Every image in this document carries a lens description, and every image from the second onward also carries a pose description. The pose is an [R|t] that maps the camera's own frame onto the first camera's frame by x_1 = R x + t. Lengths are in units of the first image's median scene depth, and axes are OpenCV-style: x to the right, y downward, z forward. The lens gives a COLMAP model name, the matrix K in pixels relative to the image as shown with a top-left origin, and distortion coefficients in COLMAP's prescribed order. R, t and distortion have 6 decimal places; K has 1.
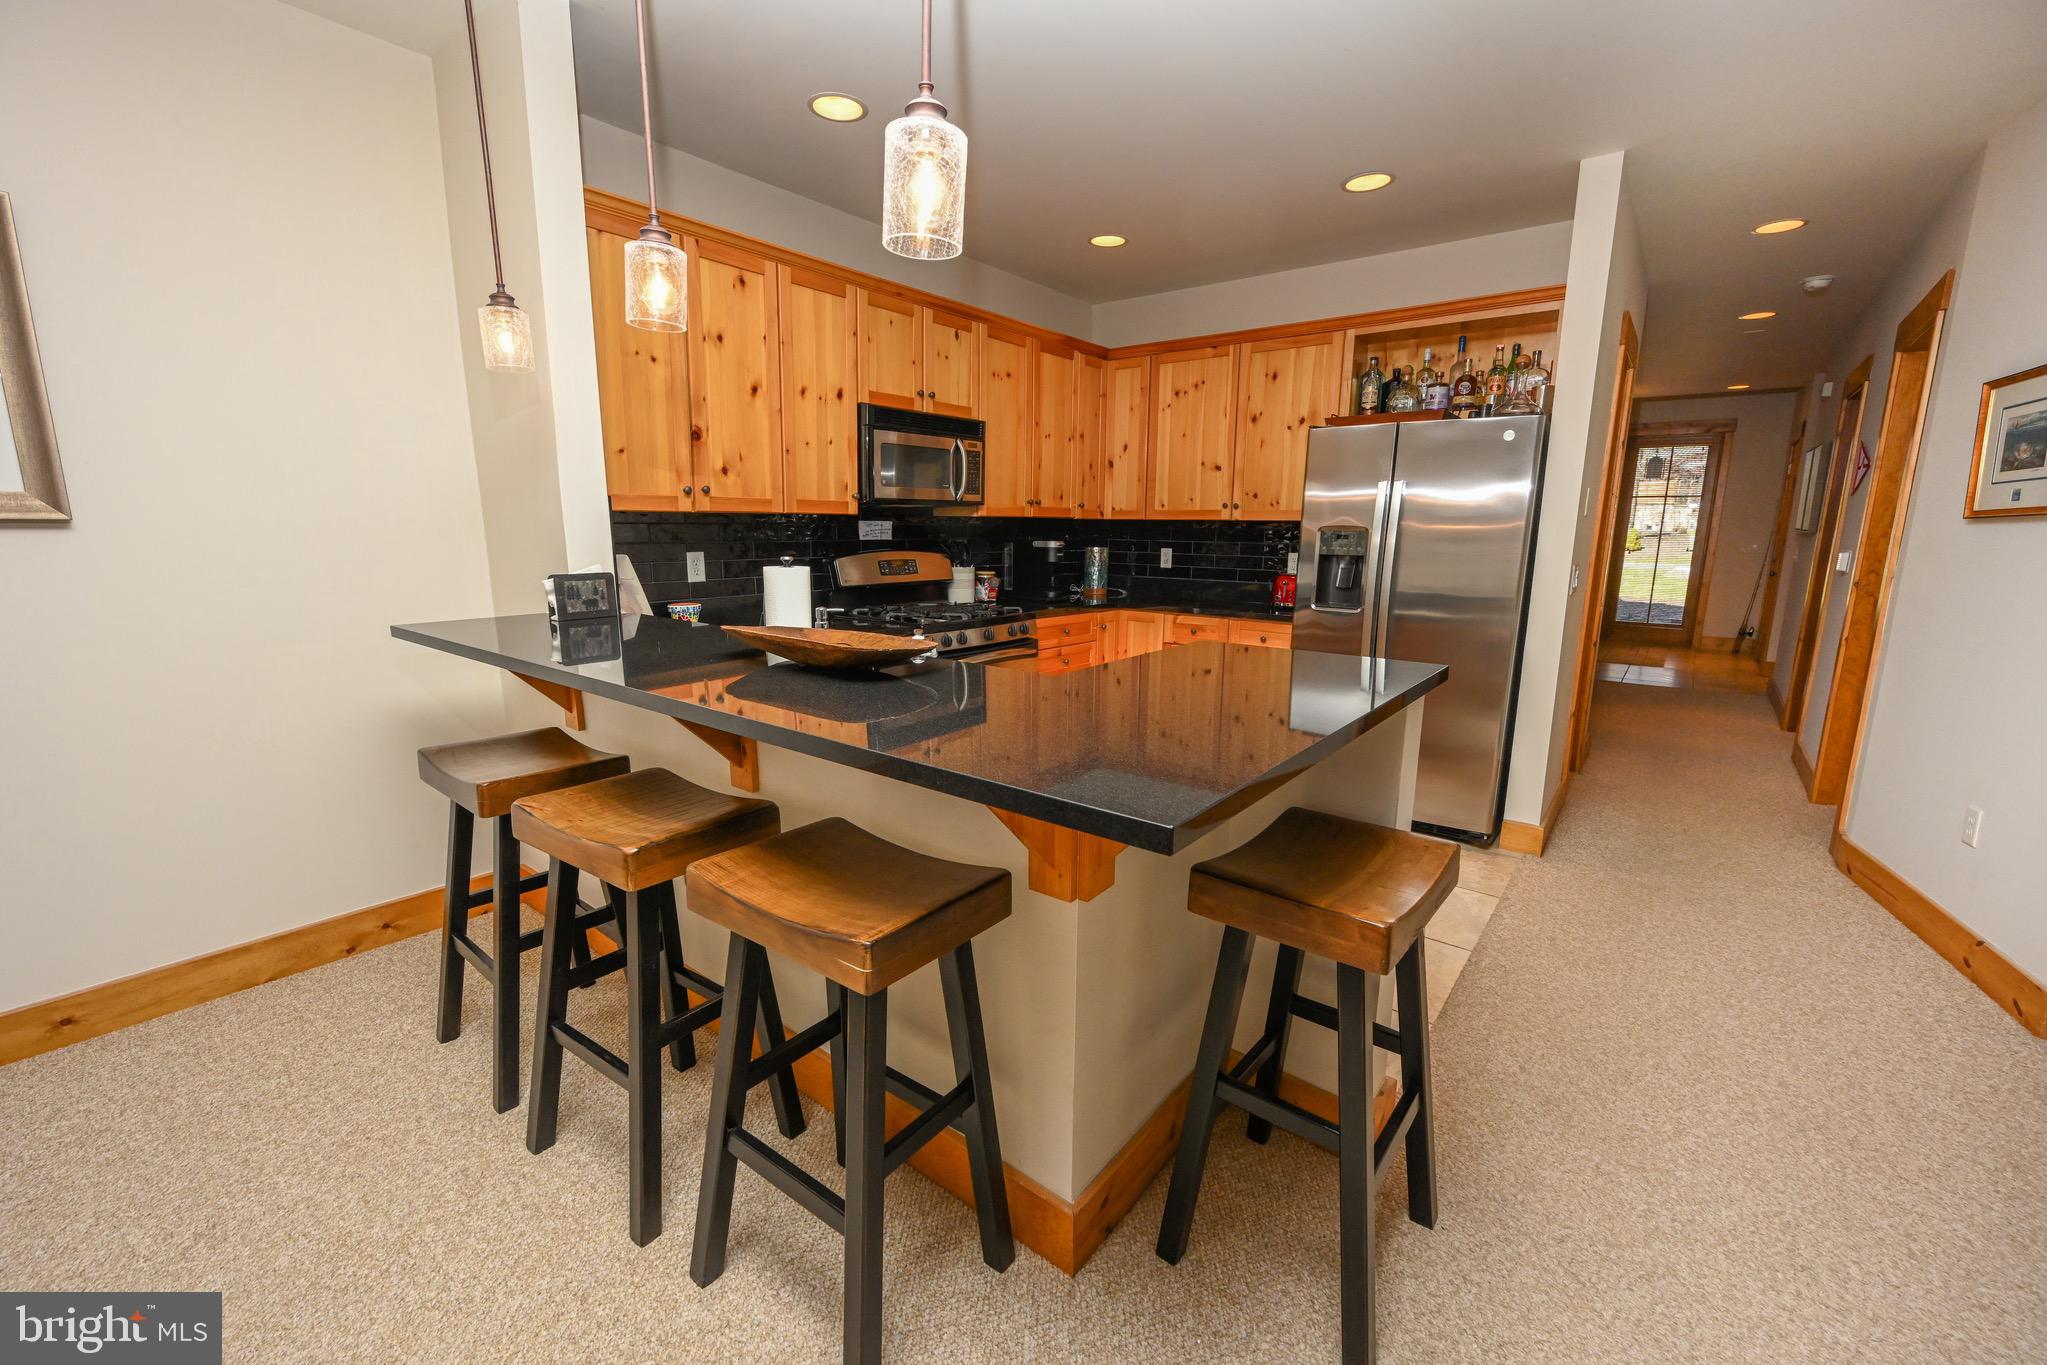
lens RADIAL K [[832.2, 0, 1020.7], [0, 832.2, 689.4], [0, 0, 1]] dist [-0.001613, -0.000747]
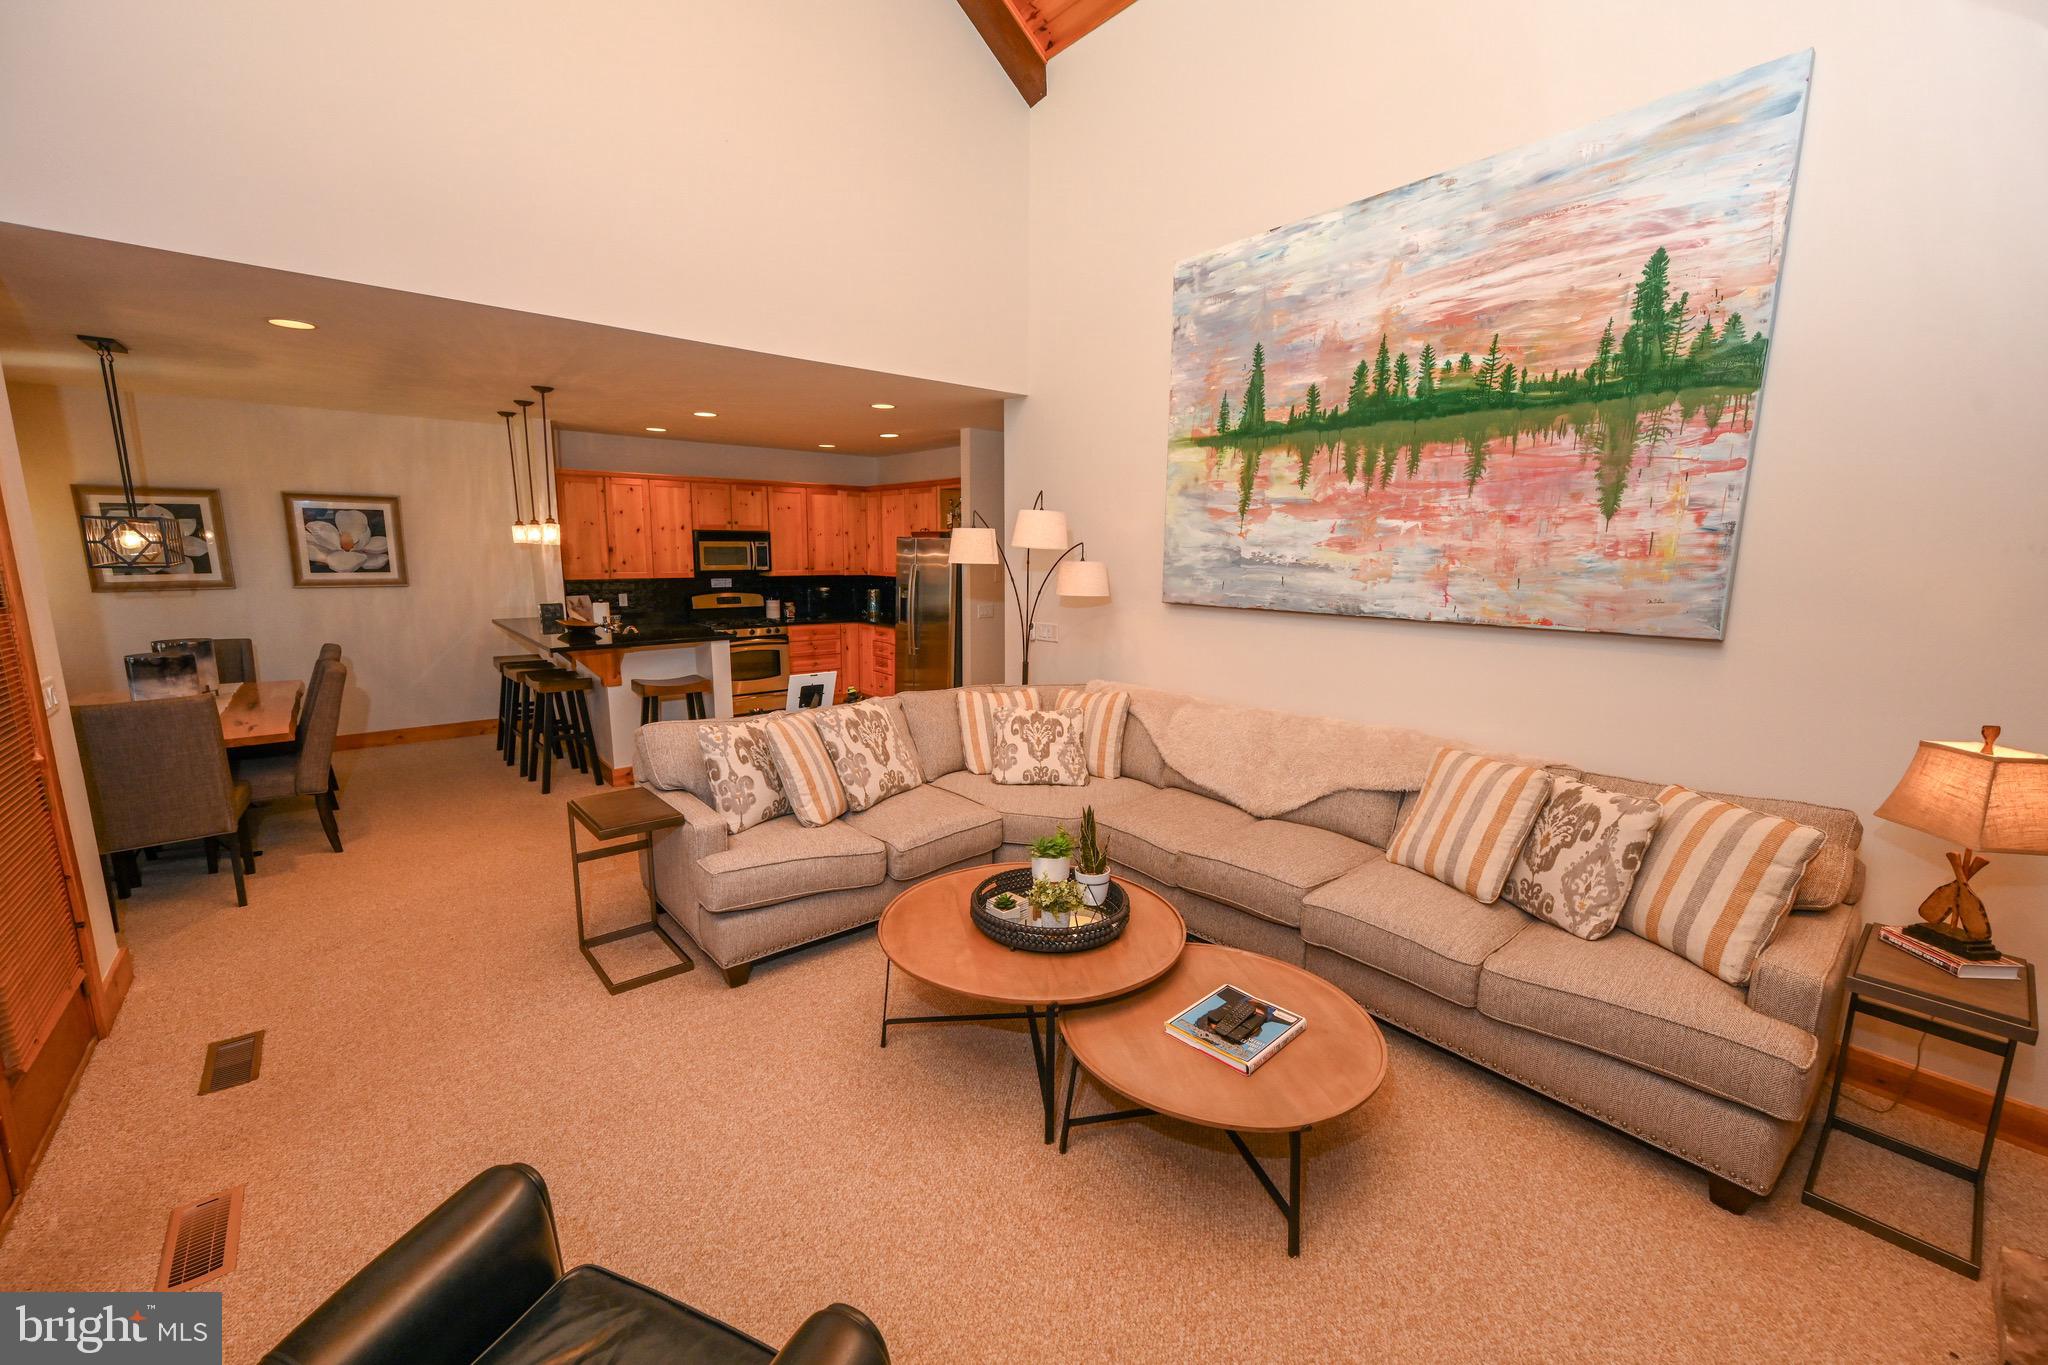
lens RADIAL K [[832.6, 0, 1022.0], [0, 832.6, 694.2], [0, 0, 1]] dist [-0.001613, -0.000747]
pose [[0.974407, 0.035315, -0.222000, 1.043547], [-0.041220, 0.998907, -0.022024, 0.107949], [0.220980, 0.030611, 0.974798, -0.890437]]
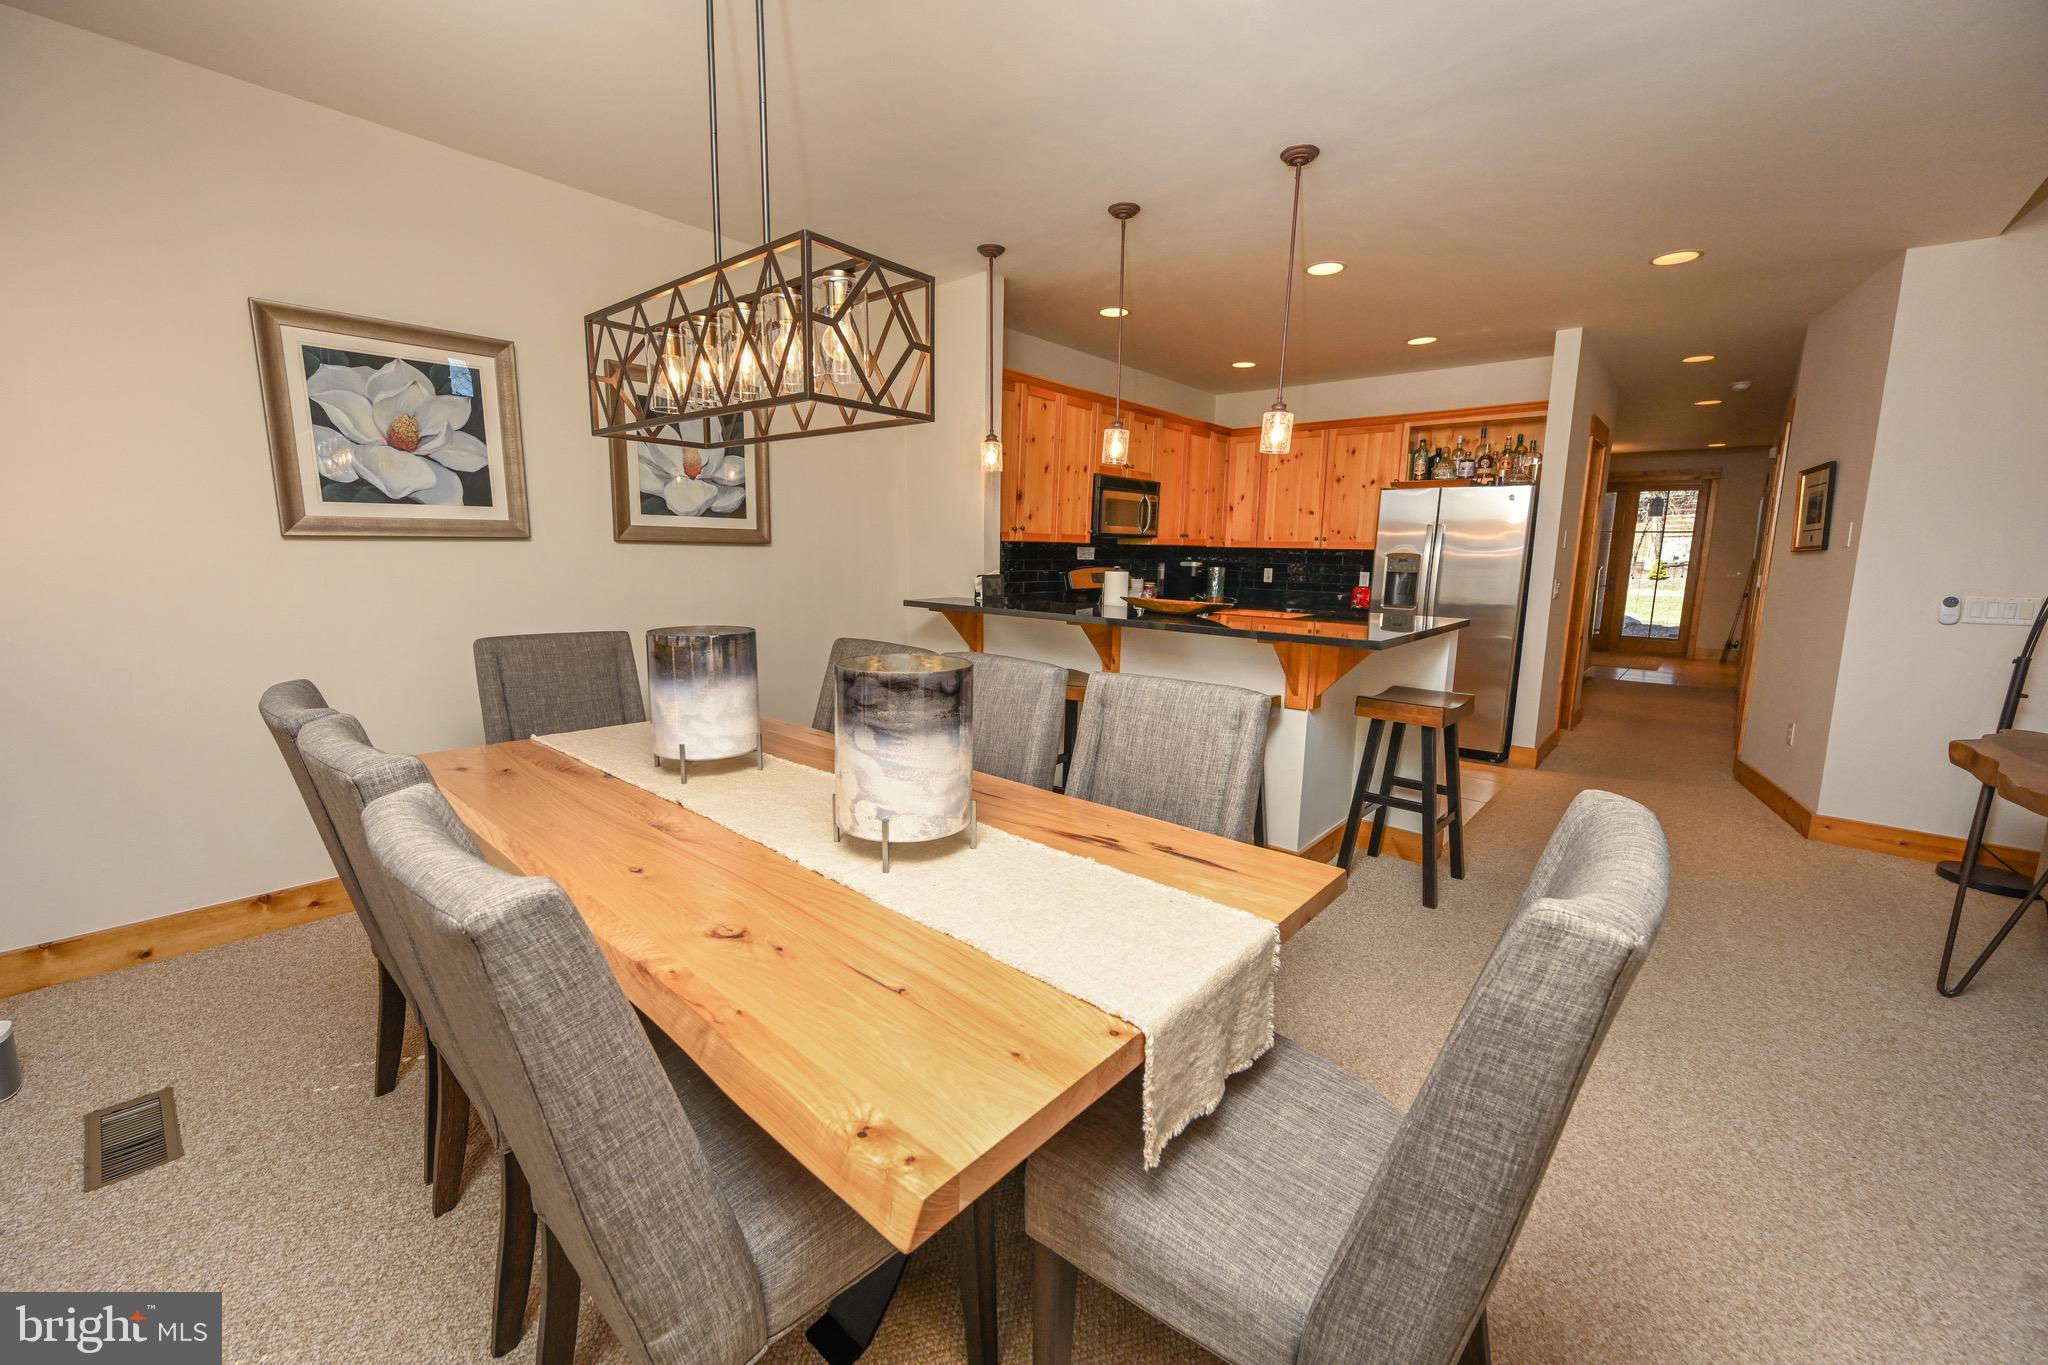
lens RADIAL K [[832.6, 0, 1015.3], [0, 832.6, 680.7], [0, 0, 1]] dist [-0.001613, -0.000747]
pose [[0.999135, 0.015933, -0.038405, -0.236068], [-0.017418, 0.999101, -0.038660, 0.097322], [0.037754, 0.039295, 0.998514, -0.488371]]
